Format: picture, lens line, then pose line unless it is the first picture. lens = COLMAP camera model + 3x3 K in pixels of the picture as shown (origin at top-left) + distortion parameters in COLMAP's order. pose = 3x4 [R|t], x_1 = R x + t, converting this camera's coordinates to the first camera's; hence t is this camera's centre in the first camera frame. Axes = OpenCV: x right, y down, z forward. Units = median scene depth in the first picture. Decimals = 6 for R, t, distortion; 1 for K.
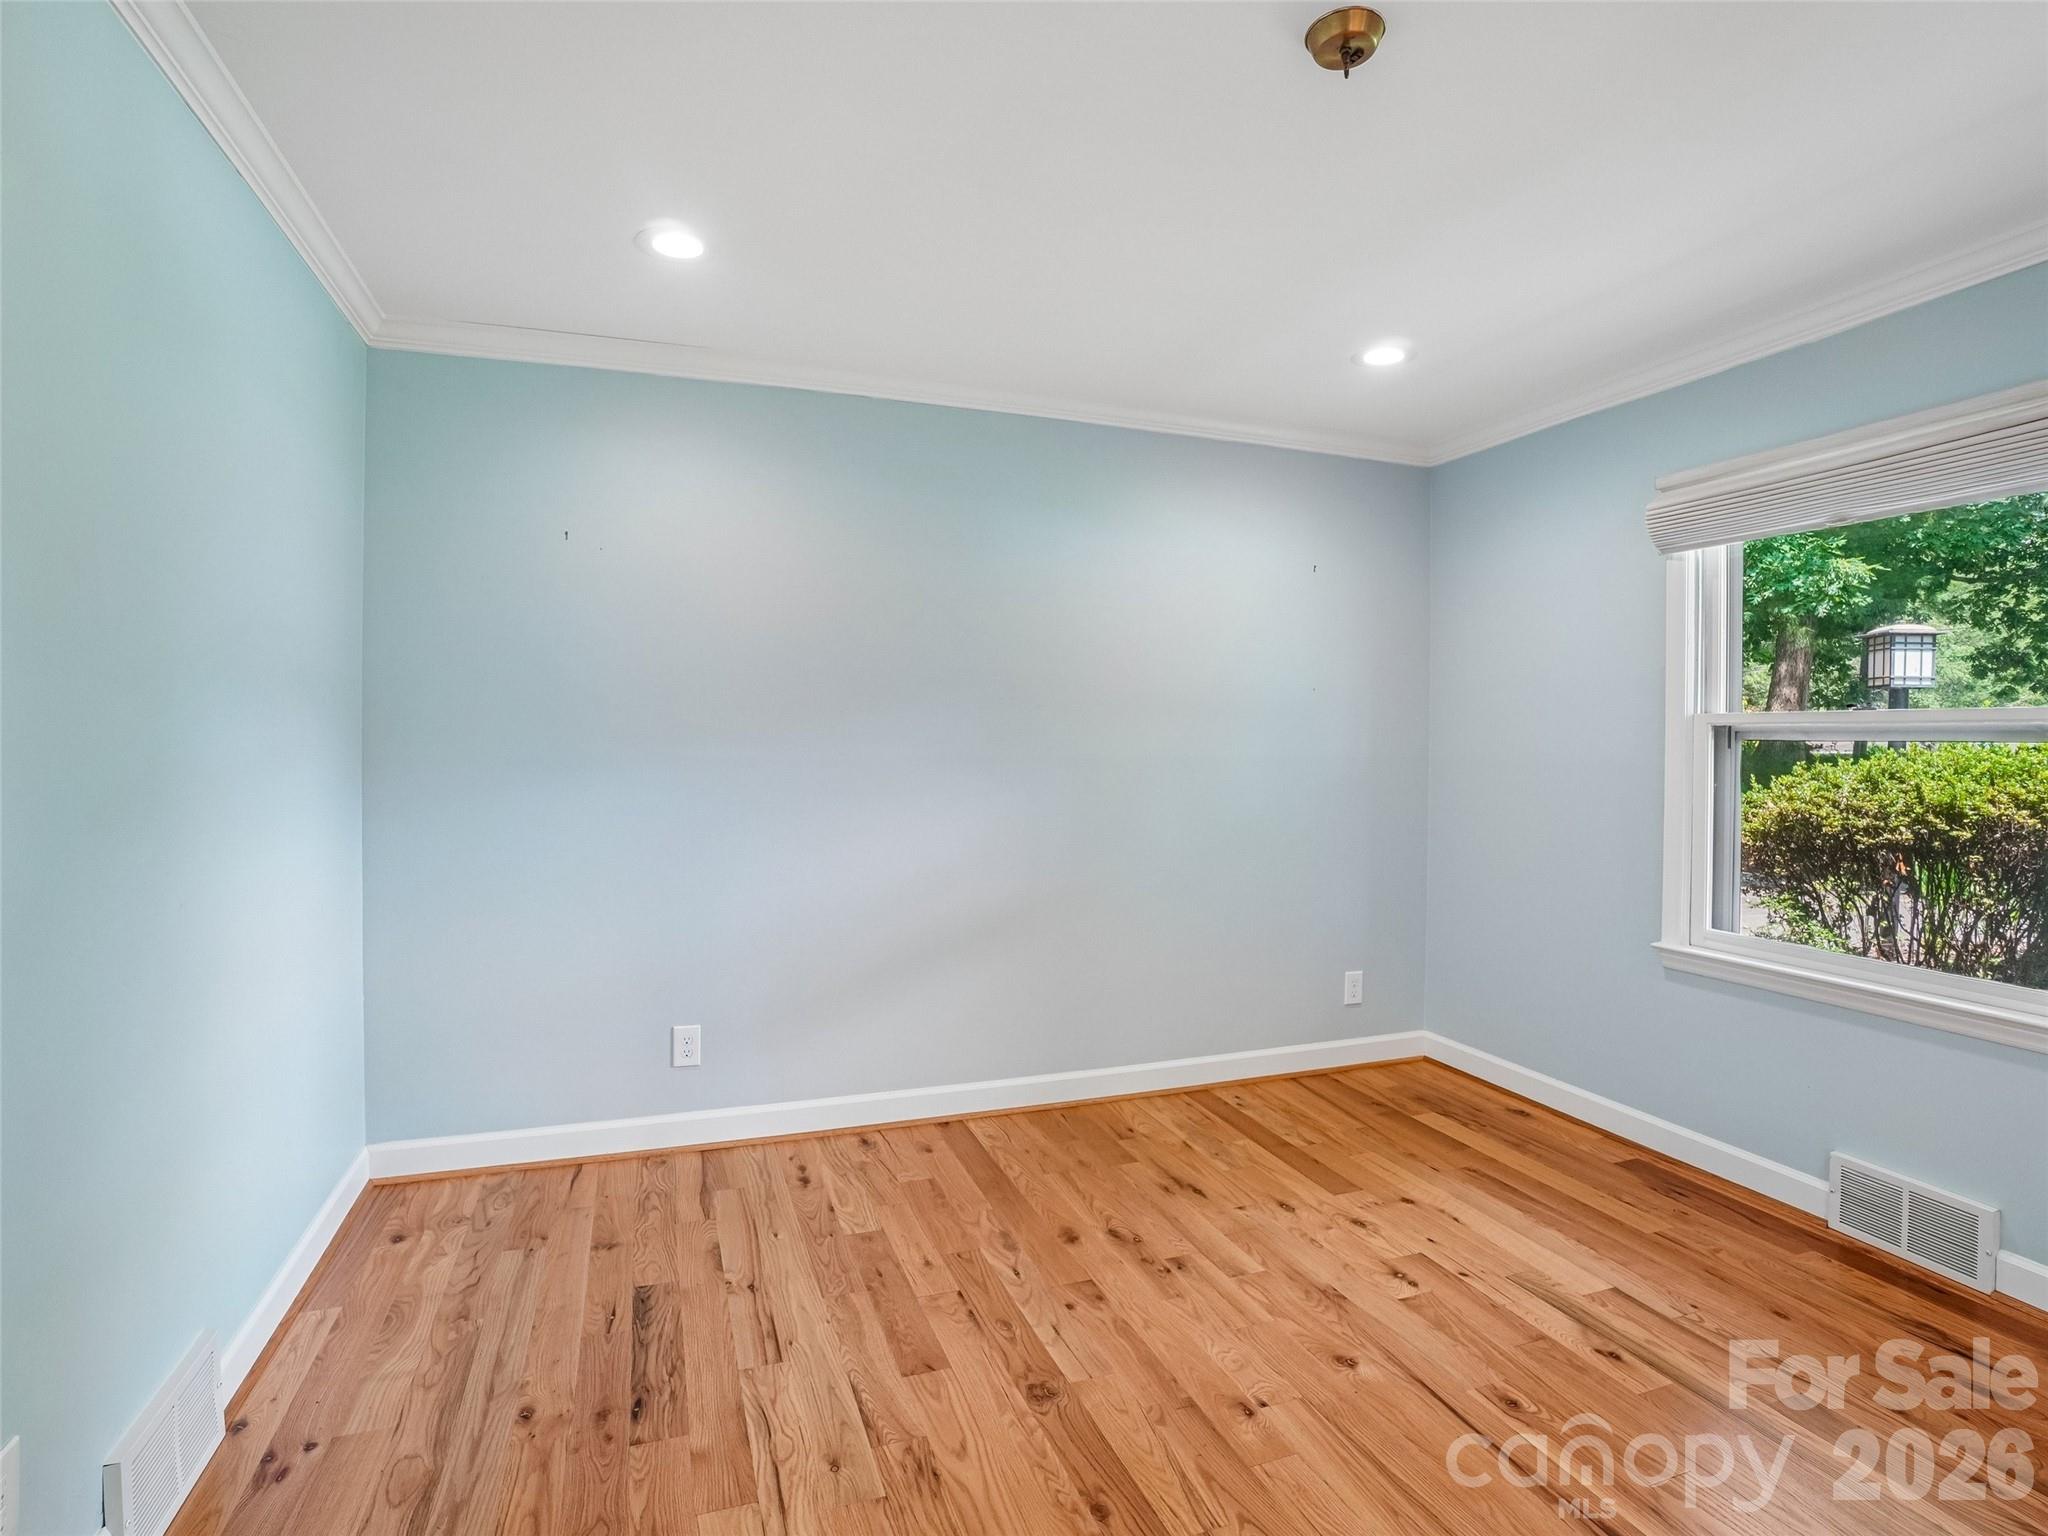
lens RADIAL K [[1032.7, 0, 1018.9], [0, 1032.7, 744.5], [0, 0, 1]] dist [-0.062731, 0.024441]
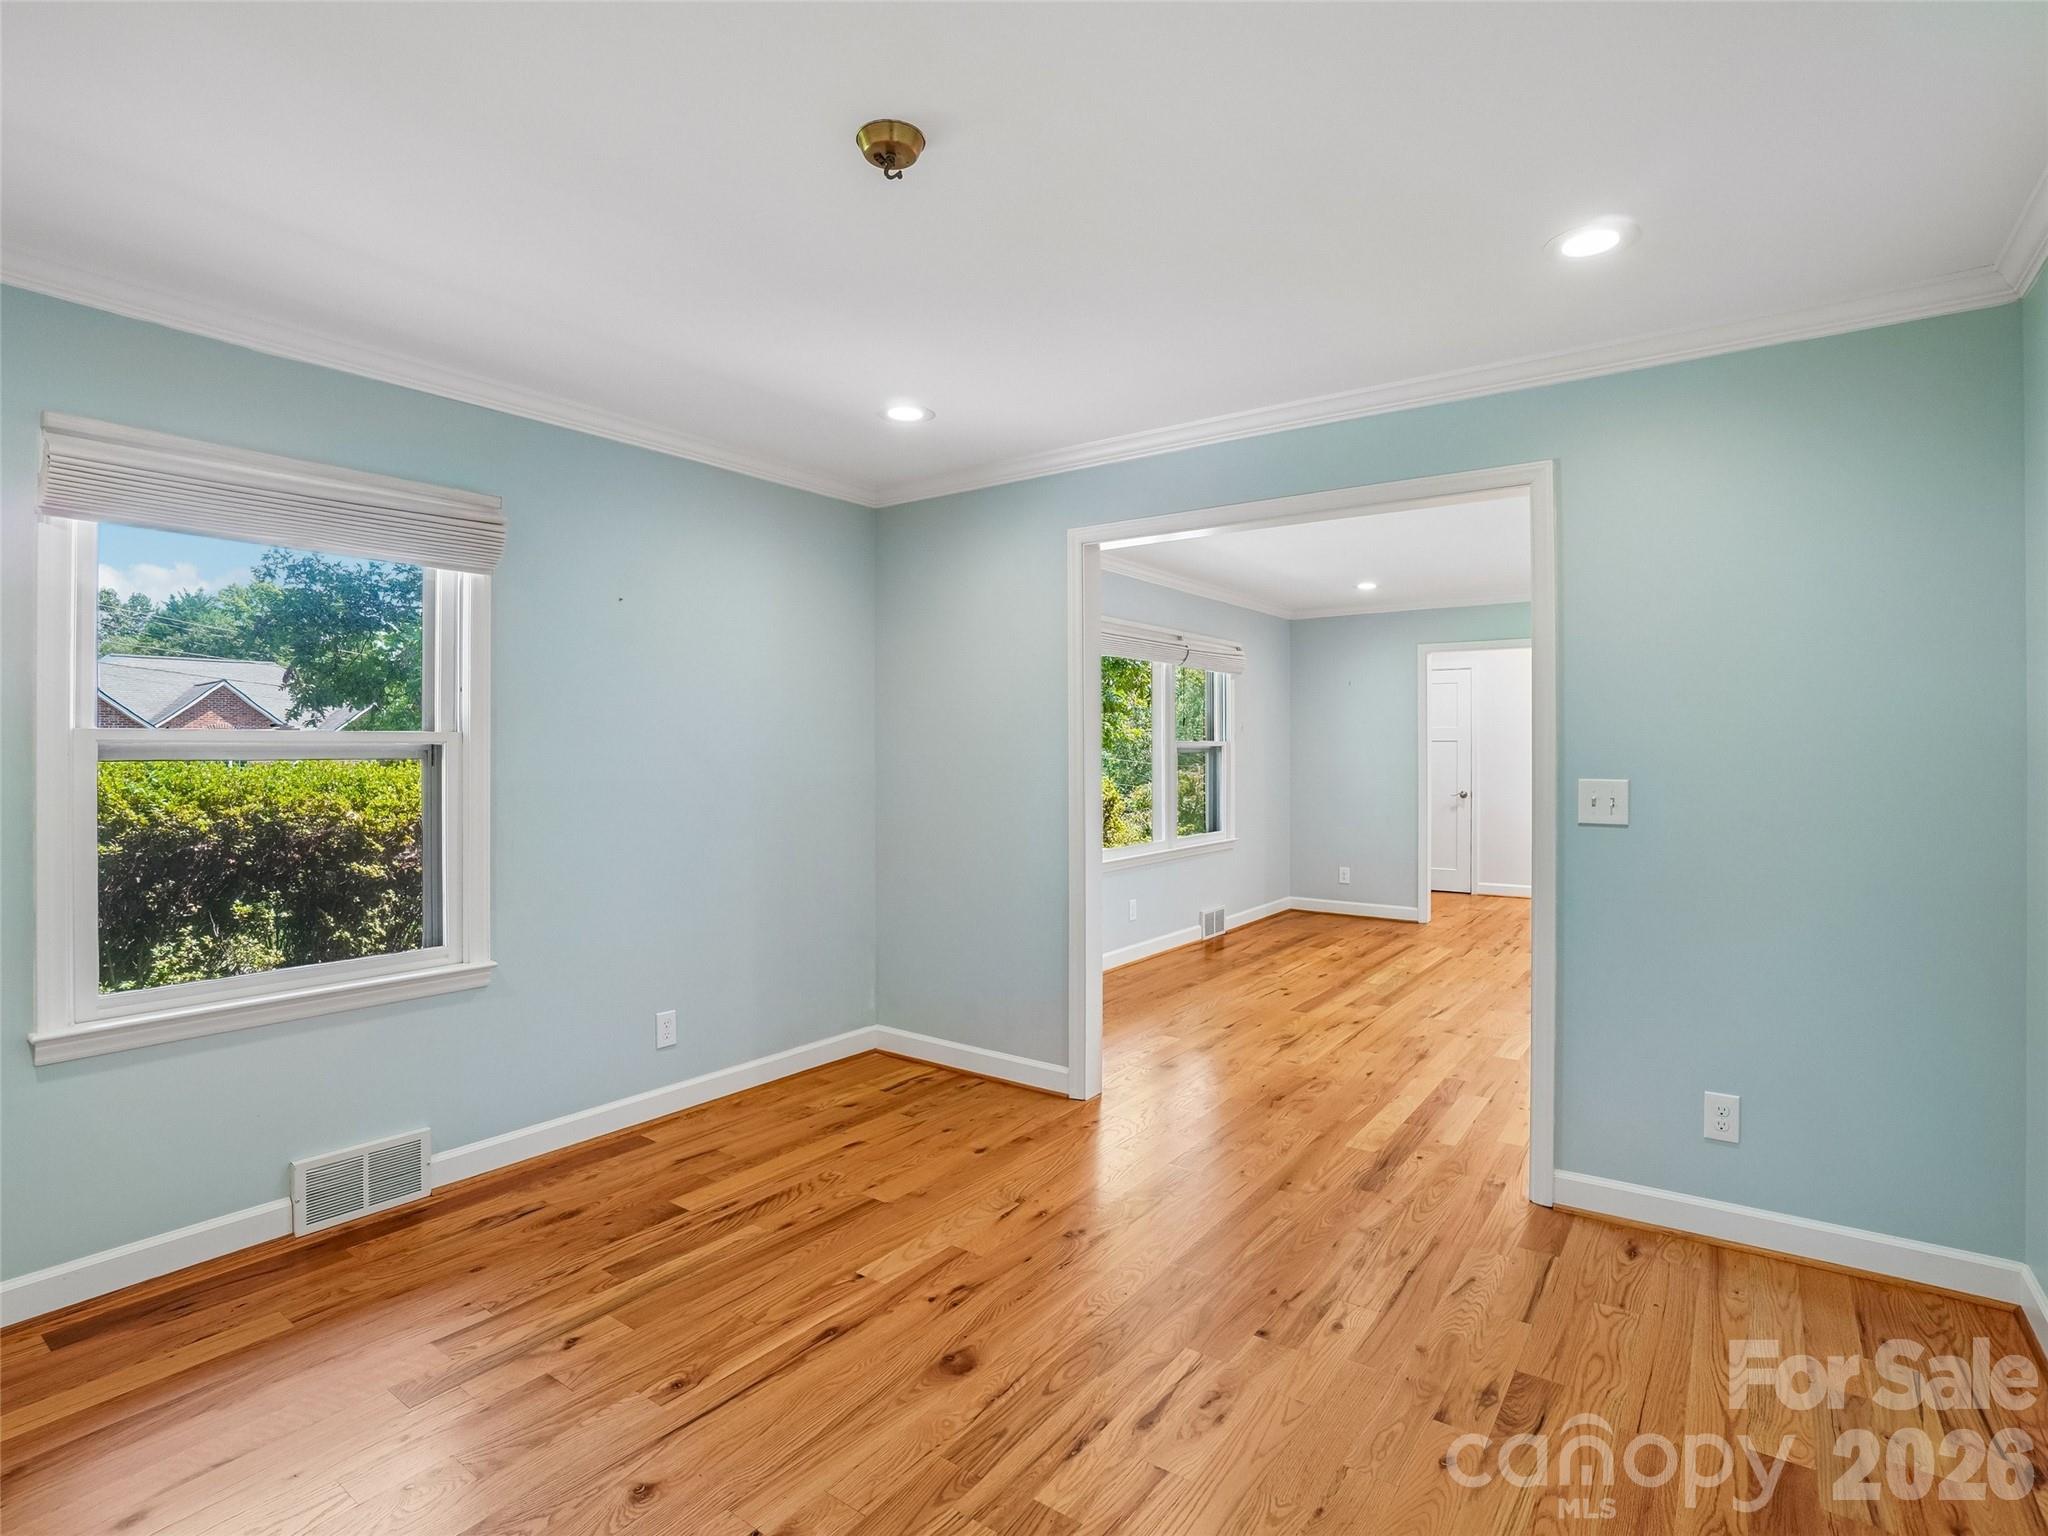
lens RADIAL K [[1032.7, 0, 1018.9], [0, 1032.7, 744.5], [0, 0, 1]] dist [-0.062731, 0.024441]
pose [[-0.556491, -0.002694, 0.830849, -0.460674], [0.002437, 0.999985, 0.004874, -0.023401], [-0.830850, 0.004737, -0.556476, 0.989126]]
